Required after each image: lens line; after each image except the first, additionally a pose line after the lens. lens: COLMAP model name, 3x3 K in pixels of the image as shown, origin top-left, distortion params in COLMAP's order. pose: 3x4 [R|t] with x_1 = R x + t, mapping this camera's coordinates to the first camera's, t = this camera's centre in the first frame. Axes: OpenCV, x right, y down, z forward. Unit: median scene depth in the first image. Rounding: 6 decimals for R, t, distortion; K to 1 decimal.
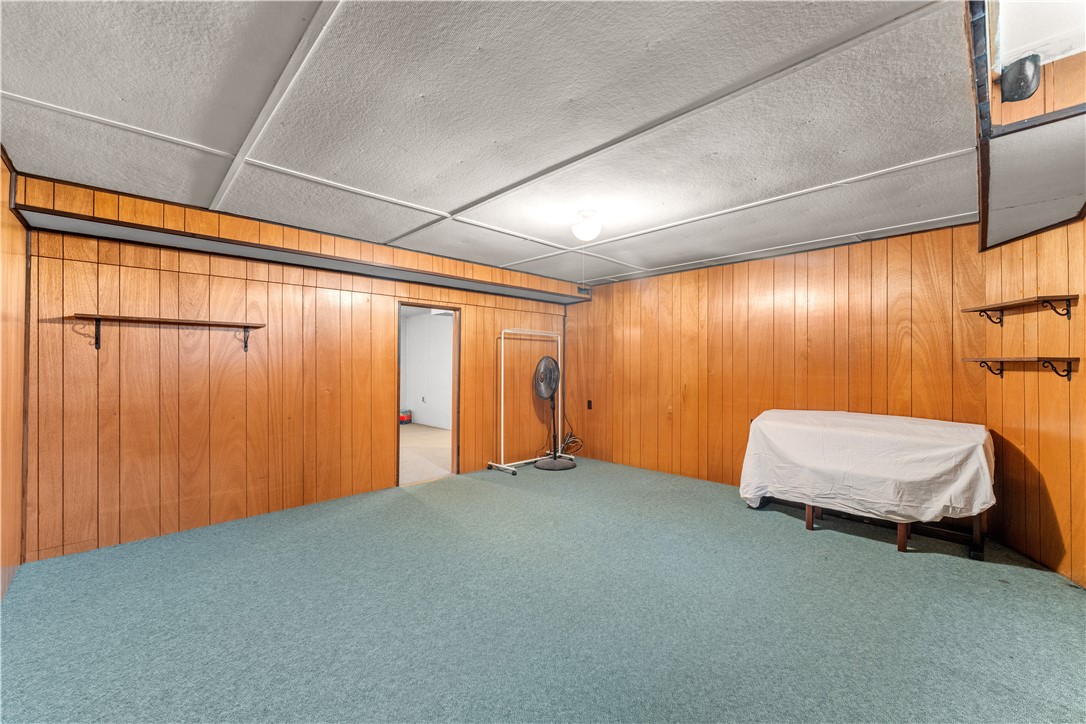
lens RADIAL K [[436.9, 0, 543.5], [0, 436.9, 359.5], [0, 0, 1]] dist [0.001886, 0.000003]
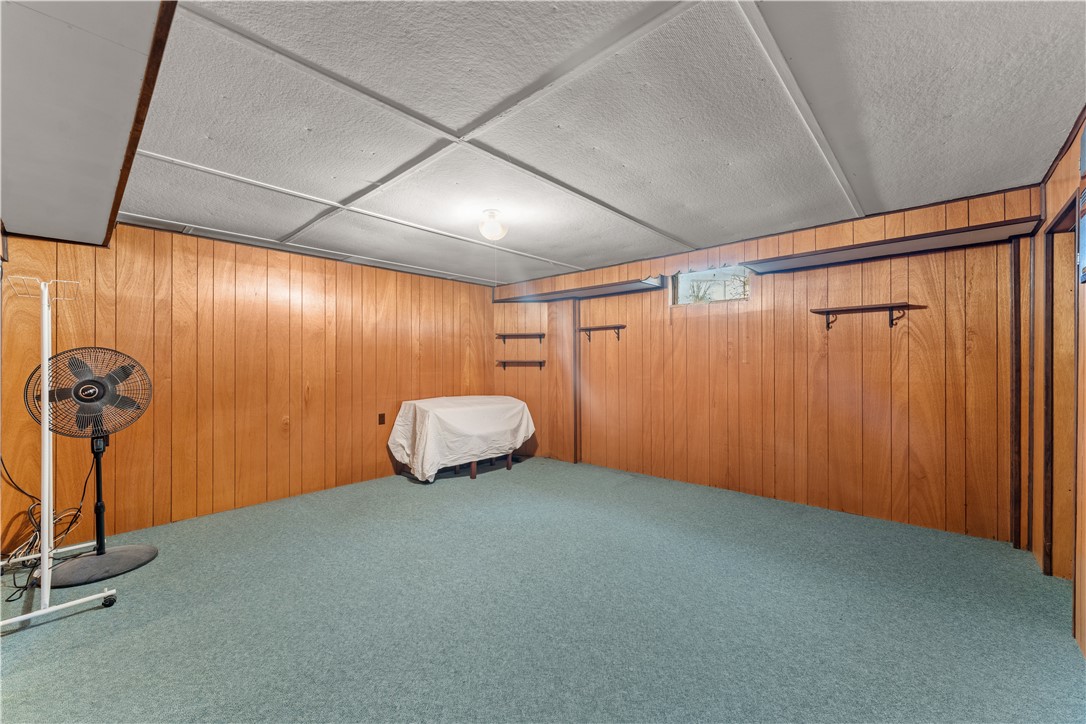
lens RADIAL K [[434.2, 0, 543.0], [0, 434.2, 362.0], [0, 0, 1]] dist [0.000990, -0.000137]
pose [[-0.058070, 0.003260, 0.998307, -0.851473], [-0.008153, 0.999960, -0.003739, 0.010231], [-0.998279, -0.008356, -0.058041, 0.885876]]
